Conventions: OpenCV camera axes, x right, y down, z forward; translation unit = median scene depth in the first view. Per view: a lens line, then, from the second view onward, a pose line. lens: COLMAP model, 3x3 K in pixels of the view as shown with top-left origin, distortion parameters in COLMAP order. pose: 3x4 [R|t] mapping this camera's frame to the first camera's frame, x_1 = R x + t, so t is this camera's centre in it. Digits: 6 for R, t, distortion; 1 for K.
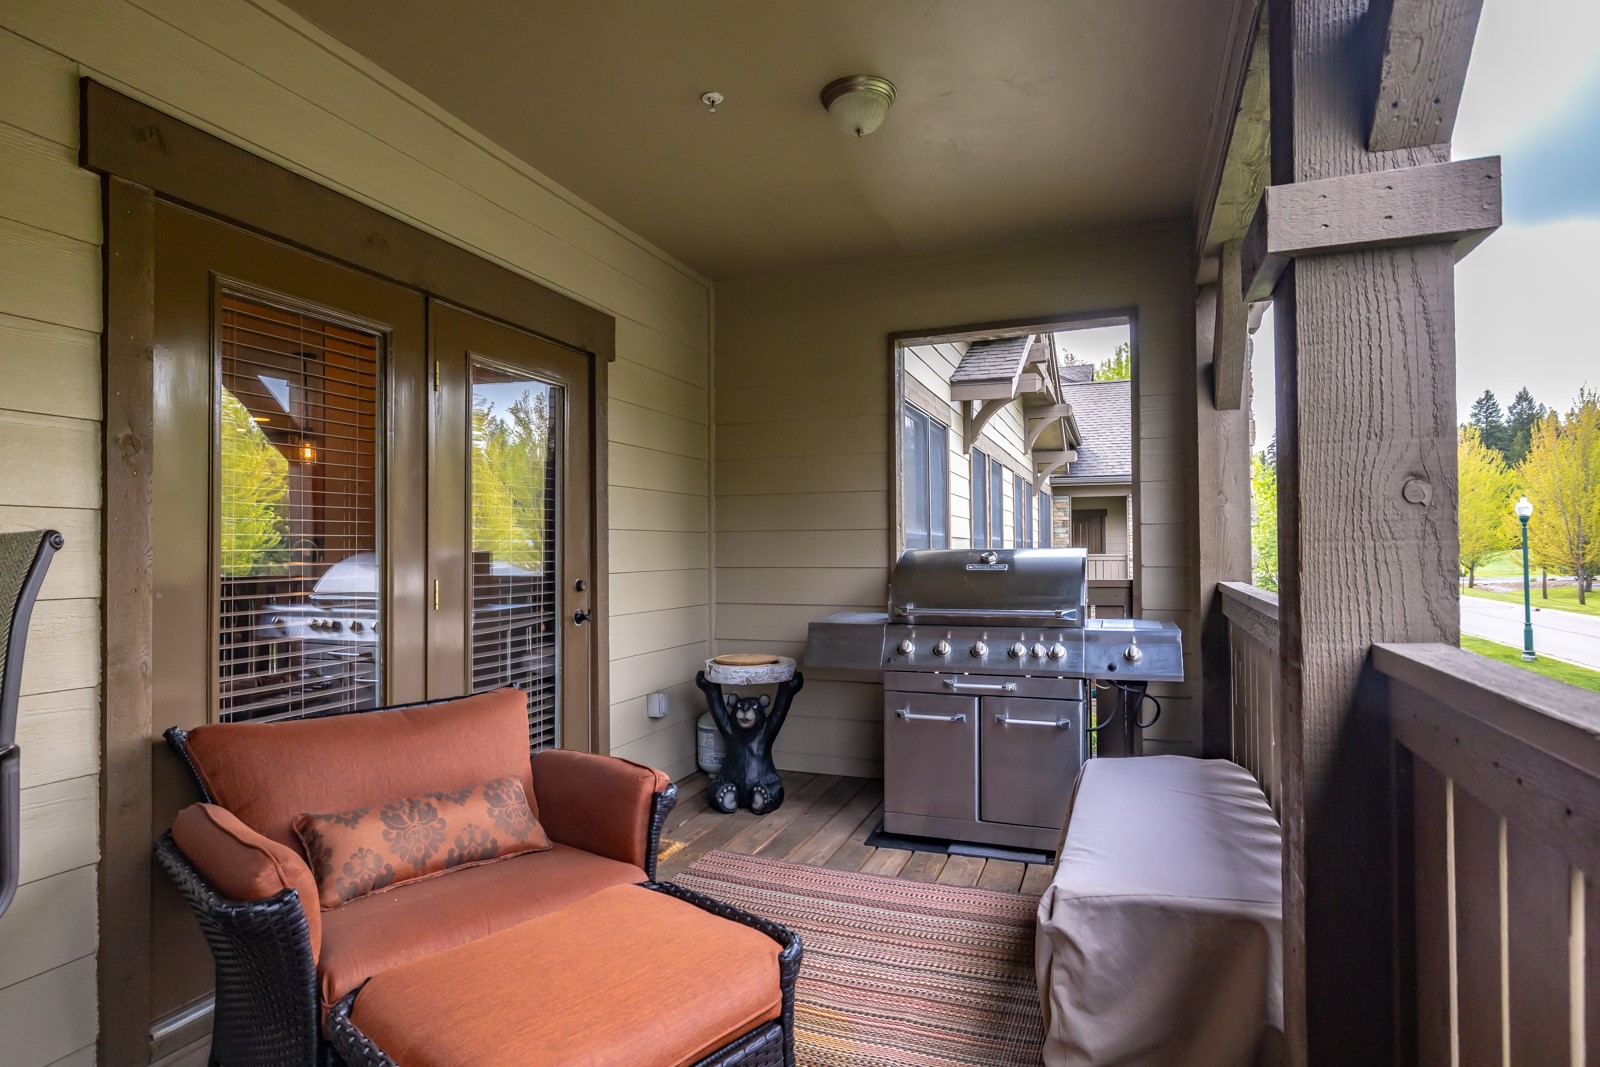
lens RADIAL K [[864.4, 0, 799.7], [0, 864.4, 534.8], [0, 0, 1]] dist [-0.000351, -0.000027]
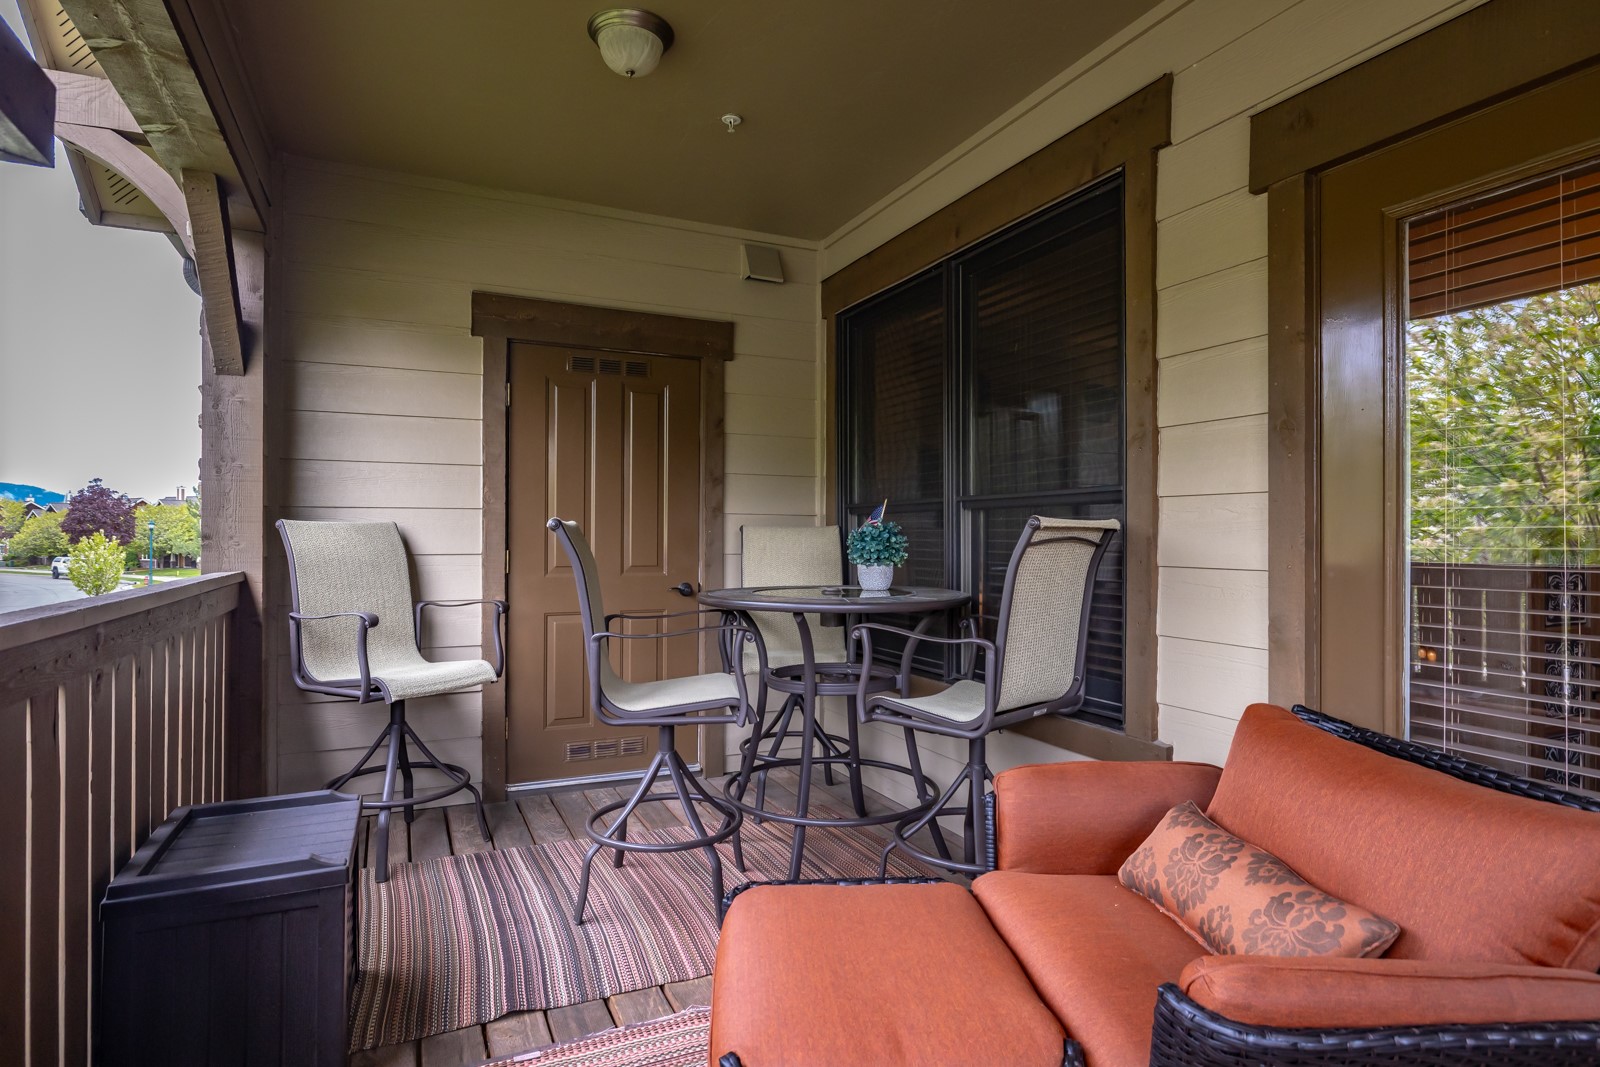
lens RADIAL K [[864.4, 0, 800.3], [0, 864.4, 532.8], [0, 0, 1]] dist [-0.000351, -0.000027]
pose [[-0.692704, -0.000156, -0.721222, 0.412689], [0.012774, 0.999840, -0.012486, 0.029248], [0.721108, -0.017862, -0.692592, 1.346192]]
